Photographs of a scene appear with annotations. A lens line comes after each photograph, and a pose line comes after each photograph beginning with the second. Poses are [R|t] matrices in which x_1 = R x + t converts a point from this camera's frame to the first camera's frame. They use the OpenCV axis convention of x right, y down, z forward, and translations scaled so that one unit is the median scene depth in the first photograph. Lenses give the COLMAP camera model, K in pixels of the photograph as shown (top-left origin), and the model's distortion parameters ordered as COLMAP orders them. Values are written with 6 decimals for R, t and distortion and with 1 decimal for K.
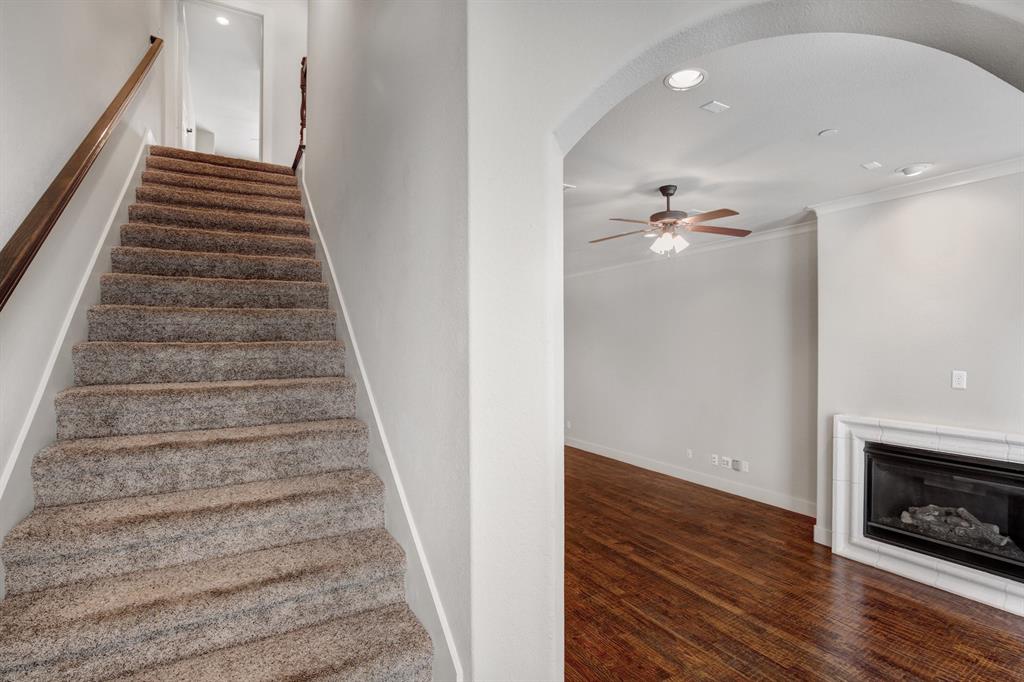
lens RADIAL K [[485.6, 0, 514.9], [0, 485.6, 353.3], [0, 0, 1]] dist [-0.022965, 0.000064]
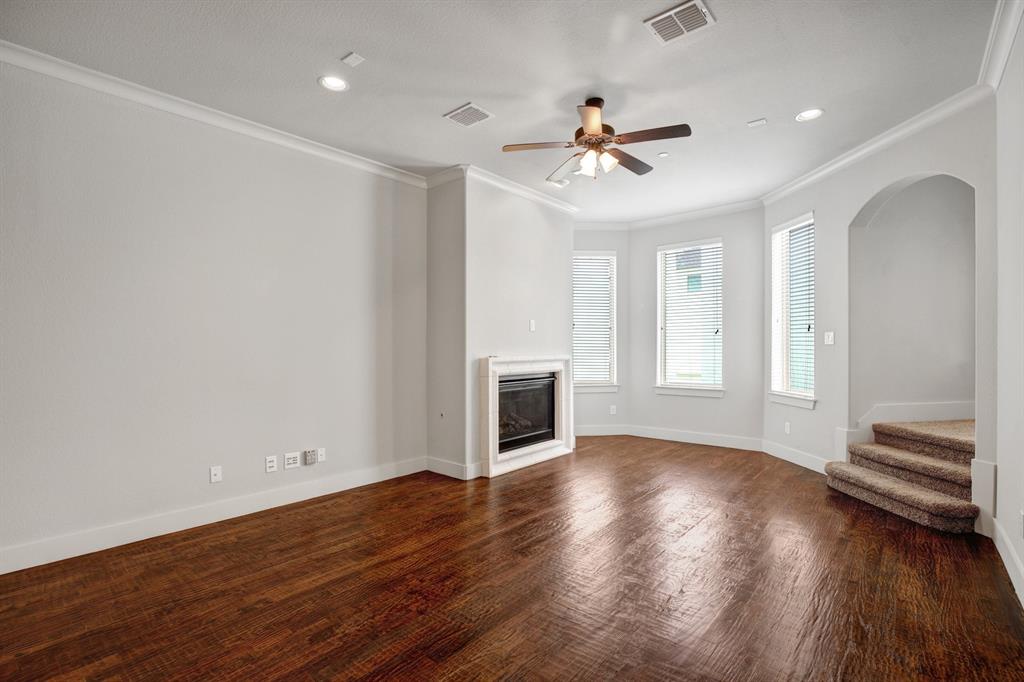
lens RADIAL K [[471.9, 0, 513.3], [0, 471.9, 351.6], [0, 0, 1]] dist [-0.030077, -0.000107]
pose [[-0.316892, 0.007766, 0.948430, -0.330950], [0.032863, 0.999456, 0.002796, 0.086802], [-0.947892, 0.032054, -0.316975, 0.998594]]
